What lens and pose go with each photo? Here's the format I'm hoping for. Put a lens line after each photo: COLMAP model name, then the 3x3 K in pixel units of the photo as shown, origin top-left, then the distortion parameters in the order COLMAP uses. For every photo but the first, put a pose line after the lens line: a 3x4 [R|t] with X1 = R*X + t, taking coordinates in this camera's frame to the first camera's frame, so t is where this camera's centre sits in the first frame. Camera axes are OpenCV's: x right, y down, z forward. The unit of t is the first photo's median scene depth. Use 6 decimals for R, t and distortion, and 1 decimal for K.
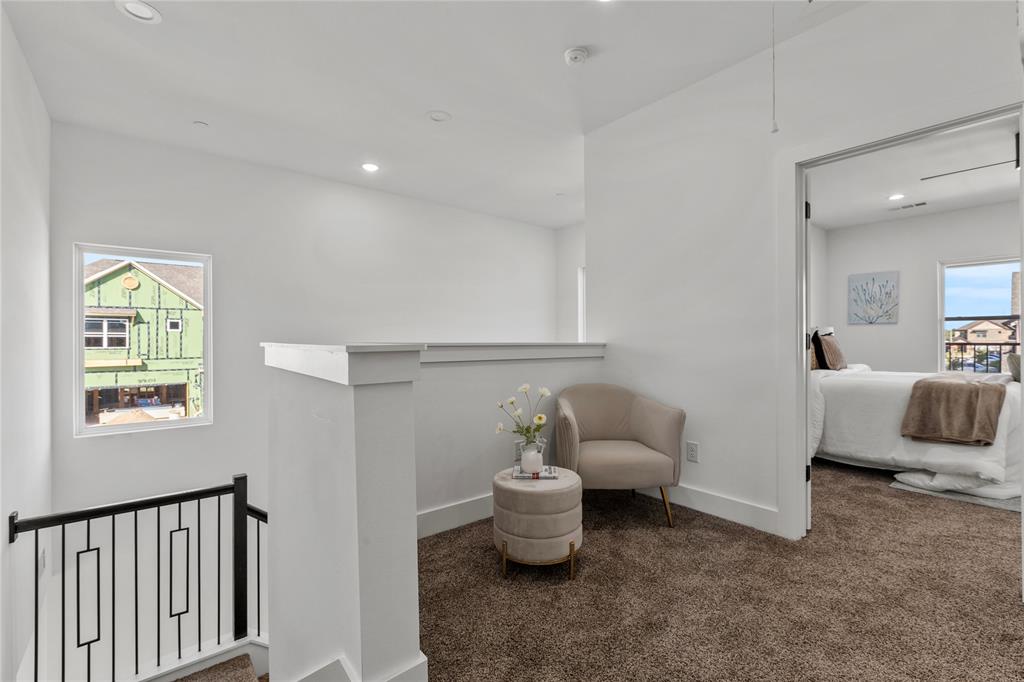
lens RADIAL K [[456.1, 0, 511.5], [0, 456.1, 340.7], [0, 0, 1]] dist [-0.001494, 0.000060]
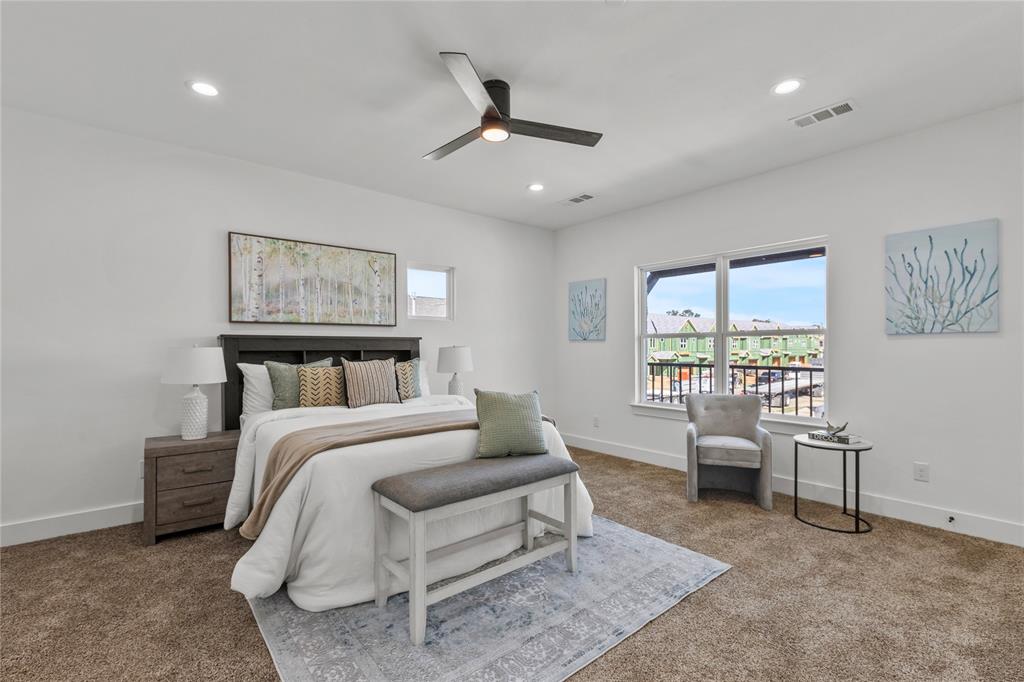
lens RADIAL K [[456.1, 0, 505.6], [0, 456.1, 345.8], [0, 0, 1]] dist [-0.001494, 0.000060]
pose [[0.999961, 0.005152, -0.007170, 0.917243], [-0.005170, 0.999984, -0.002401, -0.034445], [0.007158, 0.002438, 0.999971, 0.219127]]
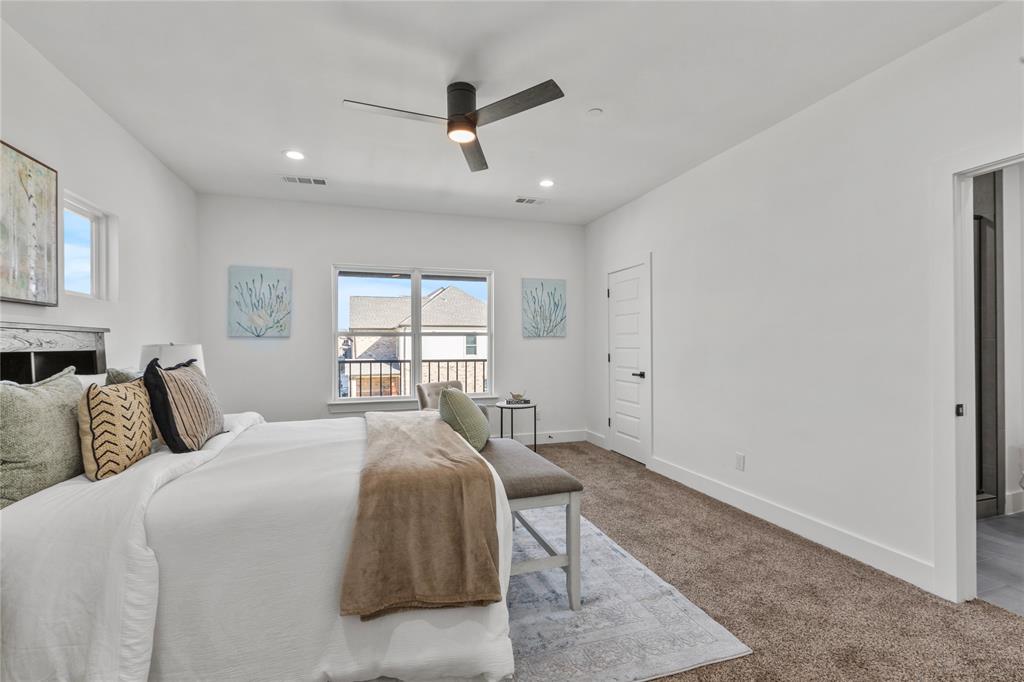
lens RADIAL K [[456.1, 0, 509.7], [0, 456.1, 342.9], [0, 0, 1]] dist [-0.001494, 0.000060]
pose [[0.375116, 0.007838, 0.926945, 0.386697], [0.001197, 0.999959, -0.008939, -0.030429], [-0.926977, 0.004463, 0.375091, 0.516980]]
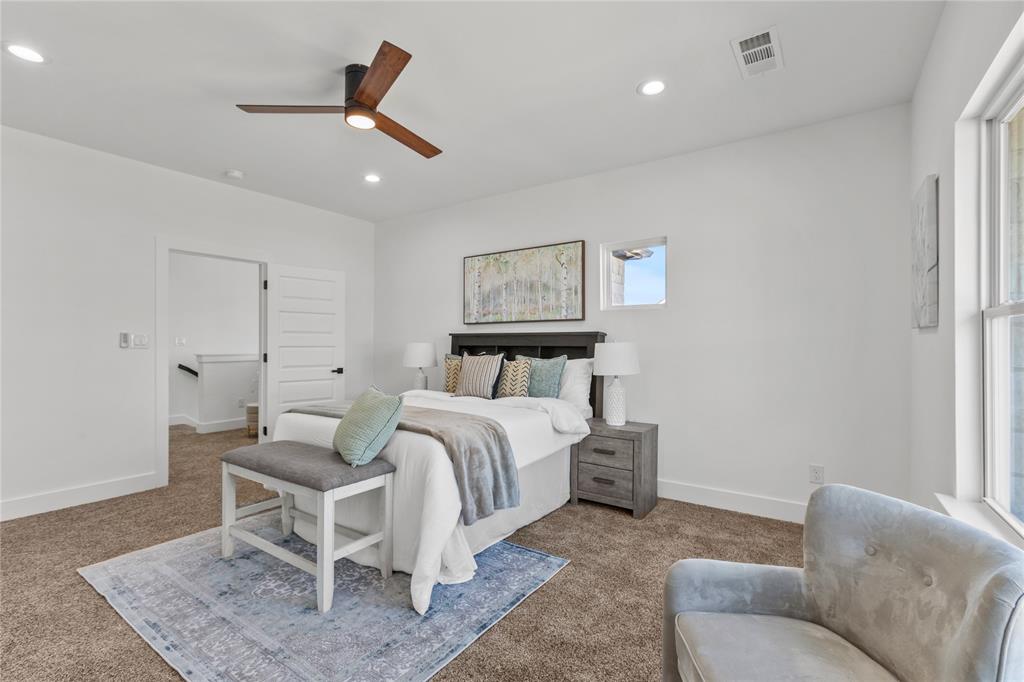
lens RADIAL K [[456.1, 0, 515.8], [0, 456.1, 338.6], [0, 0, 1]] dist [-0.001494, 0.000060]
pose [[0.281553, -0.012476, -0.959465, 1.480804], [-0.012486, 0.999783, -0.016664, -0.025588], [0.959464, 0.016672, 0.281336, 0.821666]]
